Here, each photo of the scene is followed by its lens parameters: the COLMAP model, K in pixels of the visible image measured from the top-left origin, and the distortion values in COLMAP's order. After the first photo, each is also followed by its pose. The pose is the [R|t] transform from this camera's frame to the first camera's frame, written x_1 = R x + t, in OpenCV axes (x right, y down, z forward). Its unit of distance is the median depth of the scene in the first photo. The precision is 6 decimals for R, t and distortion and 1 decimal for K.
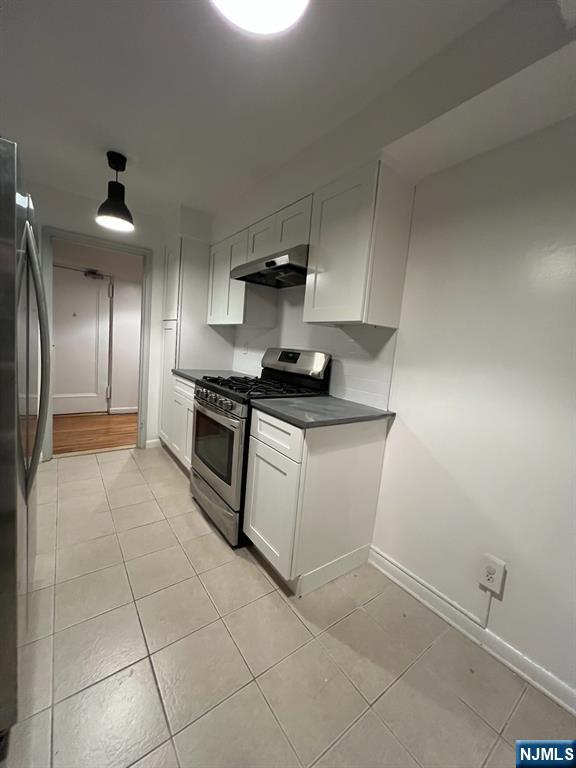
lens RADIAL K [[306.4, 0, 289.8], [0, 306.4, 382.1], [0, 0, 1]] dist [-0.003326, 0.000534]
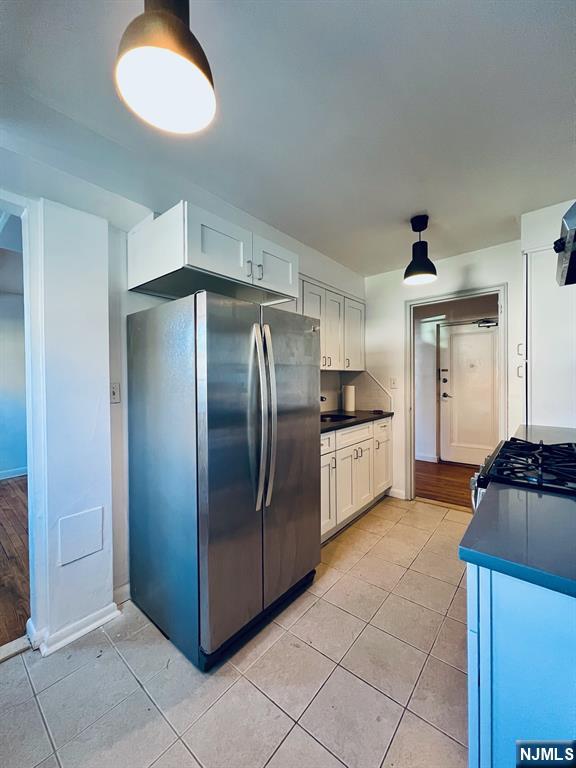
lens RADIAL K [[306.4, 0, 288.4], [0, 306.4, 381.3], [0, 0, 1]] dist [-0.003326, 0.000534]
pose [[0.229265, -0.076587, -0.970346, 0.327876], [-0.080920, 0.991949, -0.097411, -0.044134], [0.969995, 0.100853, 0.221222, 0.393486]]
